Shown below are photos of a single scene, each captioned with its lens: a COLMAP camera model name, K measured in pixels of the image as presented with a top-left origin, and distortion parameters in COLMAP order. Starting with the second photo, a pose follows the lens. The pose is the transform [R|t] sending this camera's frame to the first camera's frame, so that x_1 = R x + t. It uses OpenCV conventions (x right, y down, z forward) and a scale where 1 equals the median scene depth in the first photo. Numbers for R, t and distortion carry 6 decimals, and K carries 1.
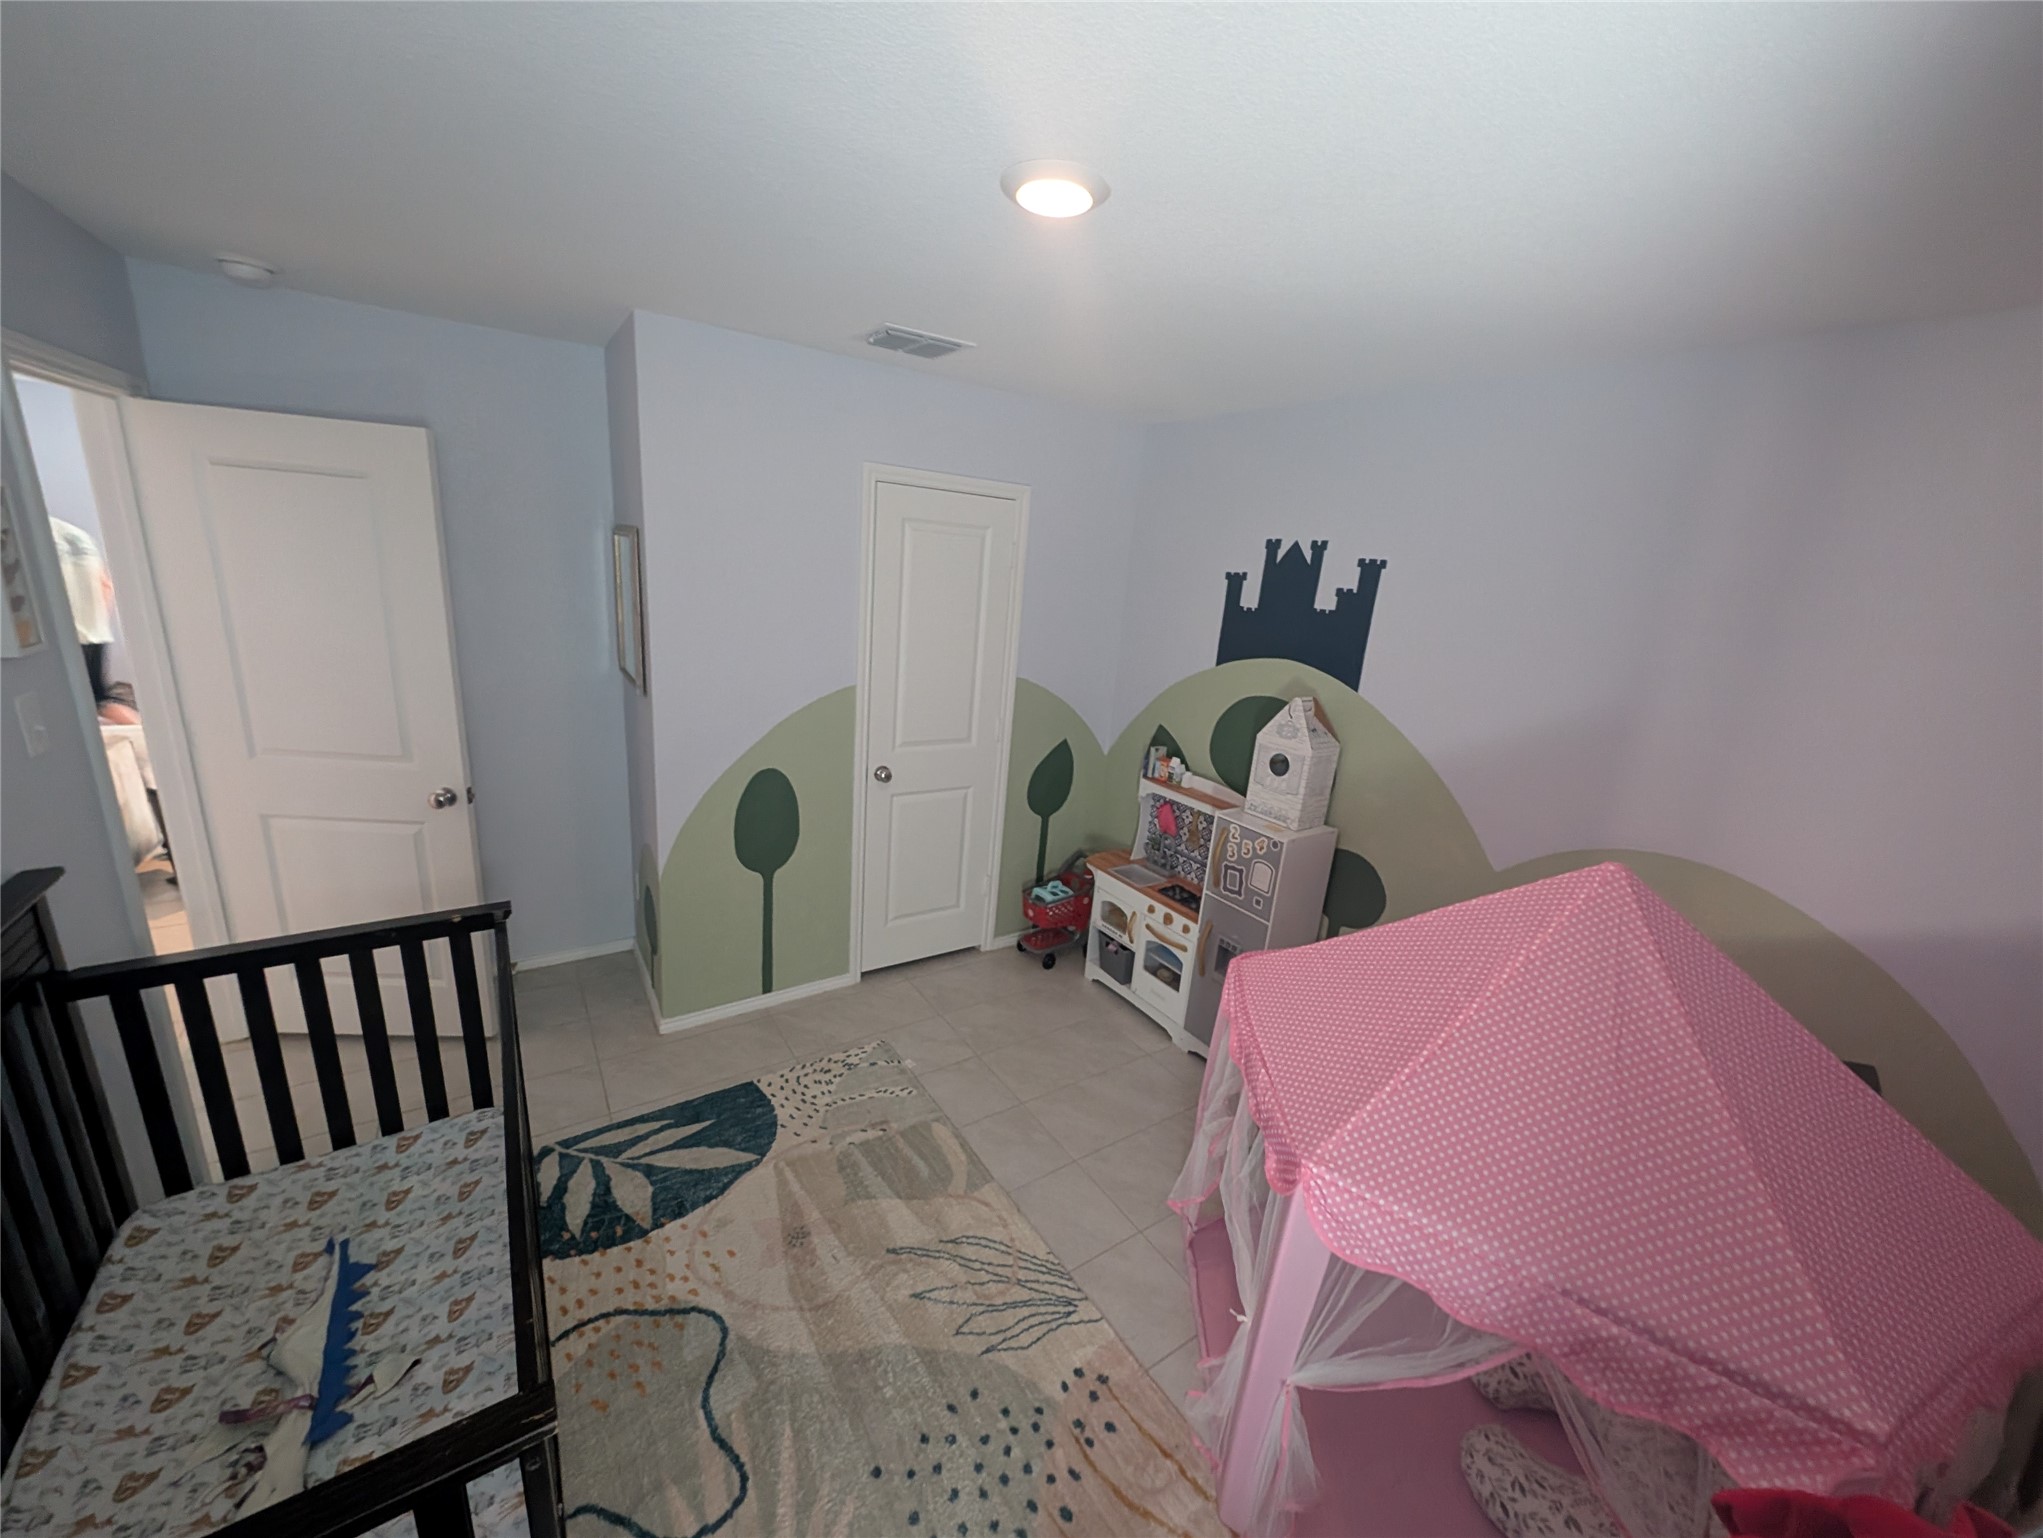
lens RADIAL K [[754.7, 0, 1014.9], [0, 754.7, 773.7], [0, 0, 1]] dist [0.001230, -0.006115]
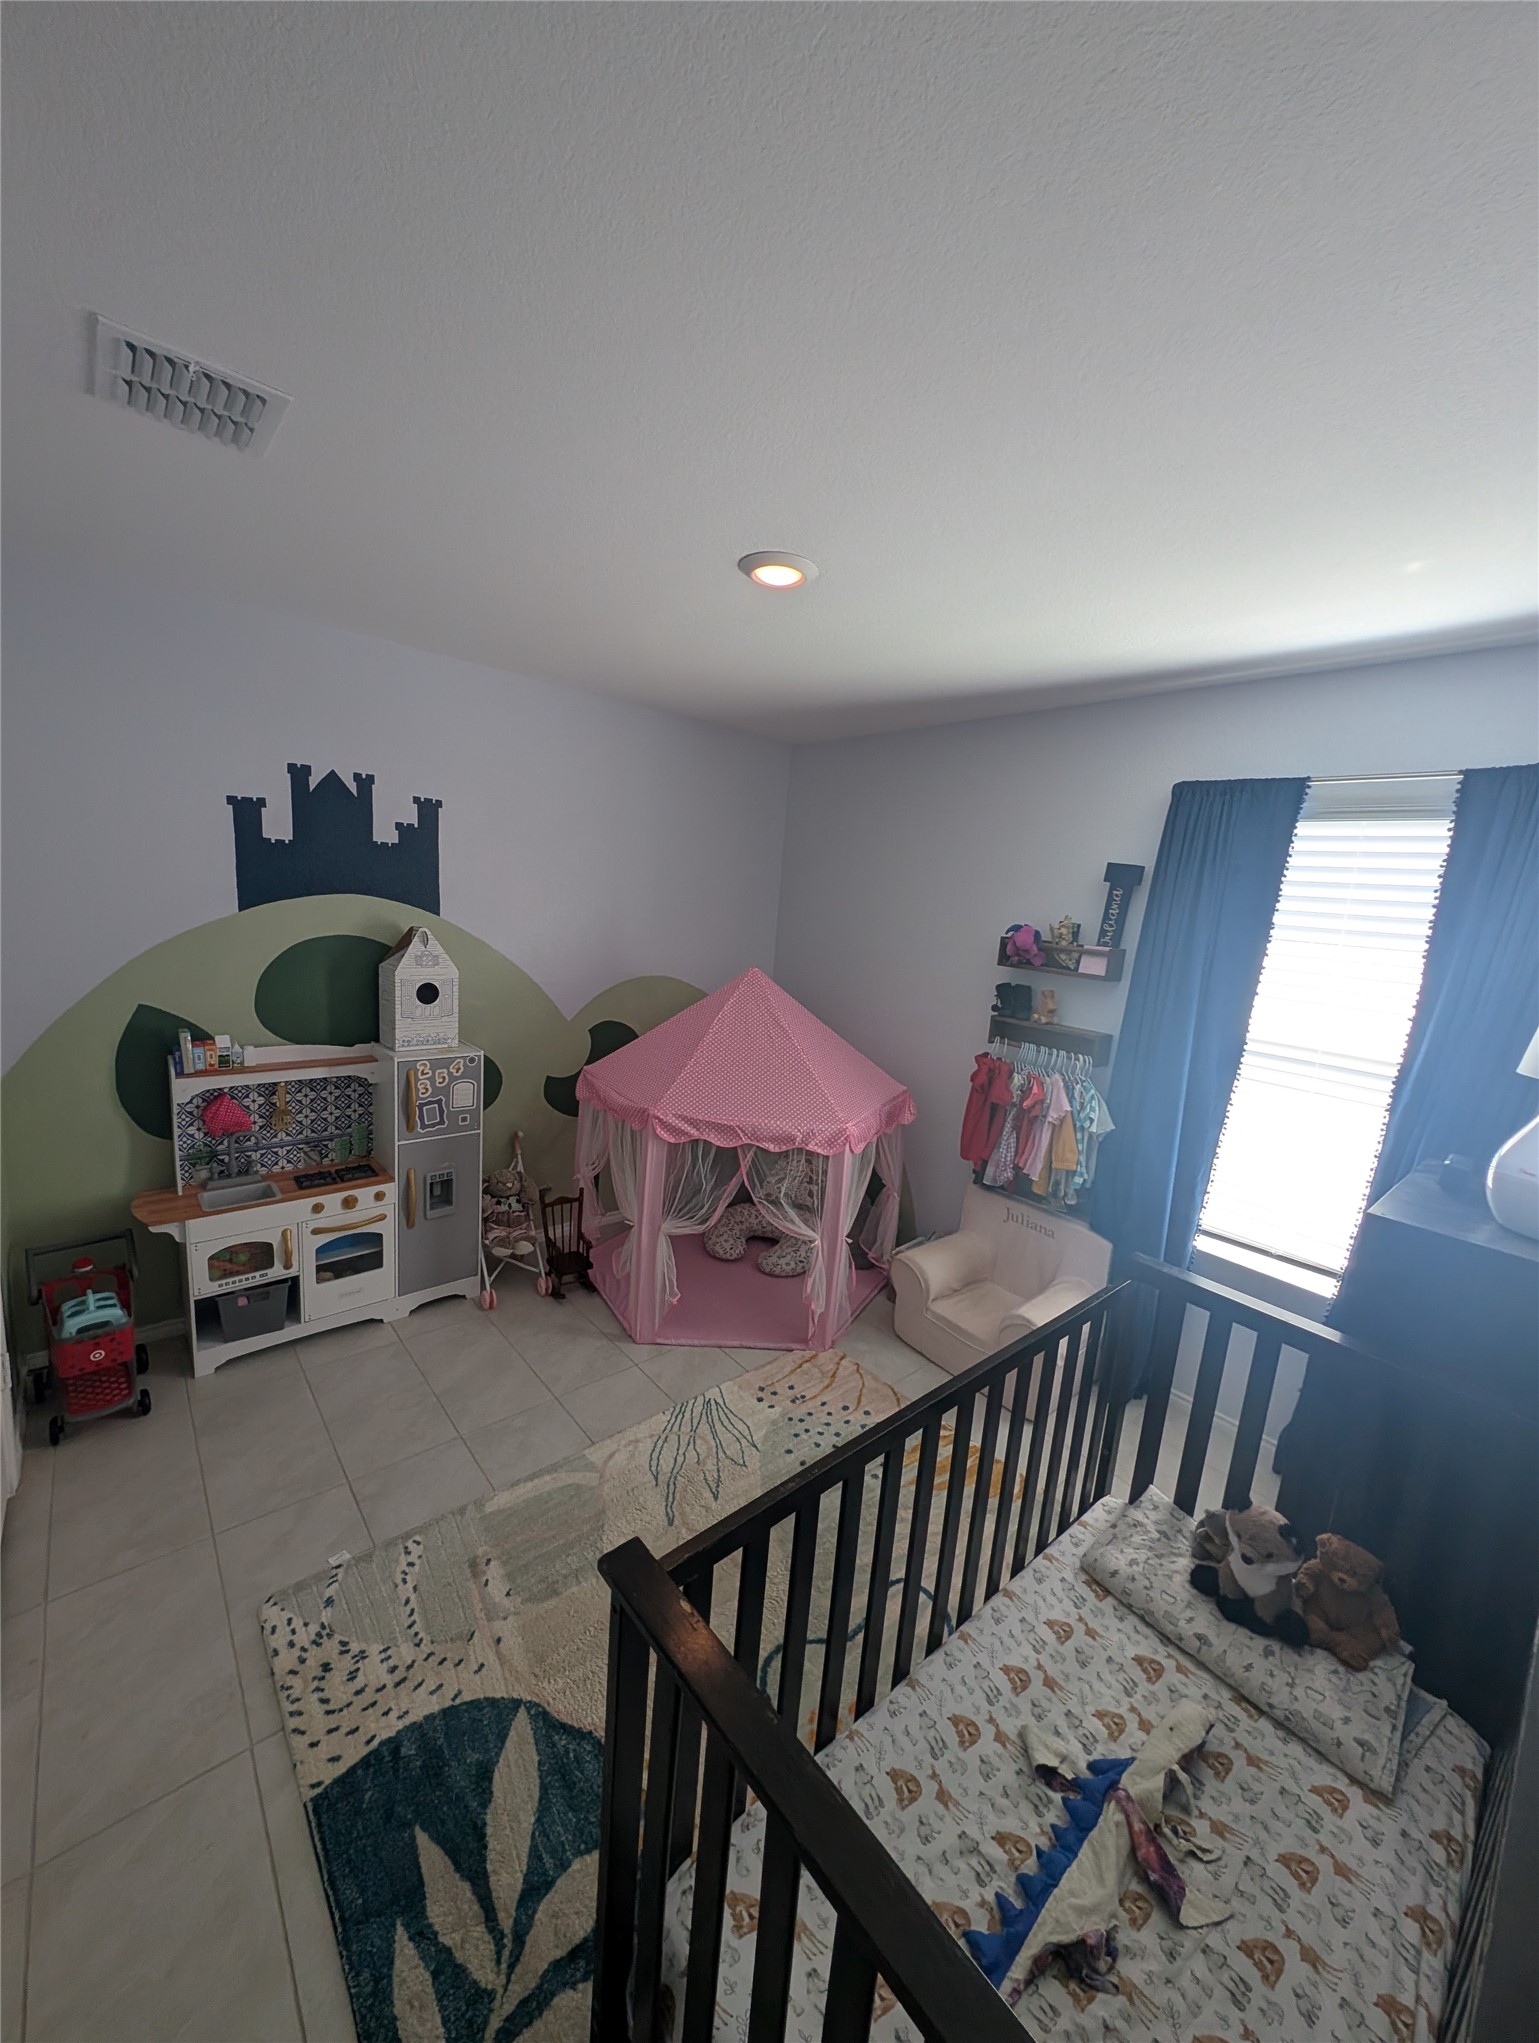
lens RADIAL K [[754.7, 0, 776.1], [0, 754.7, 1030.4], [0, 0, 1]] dist [0.001230, -0.006115]
pose [[-0.118738, -0.262245, 0.957668, -0.707841], [0.185401, 0.941673, 0.280853, -0.163985], [-0.975463, 0.210900, -0.063192, 0.588468]]
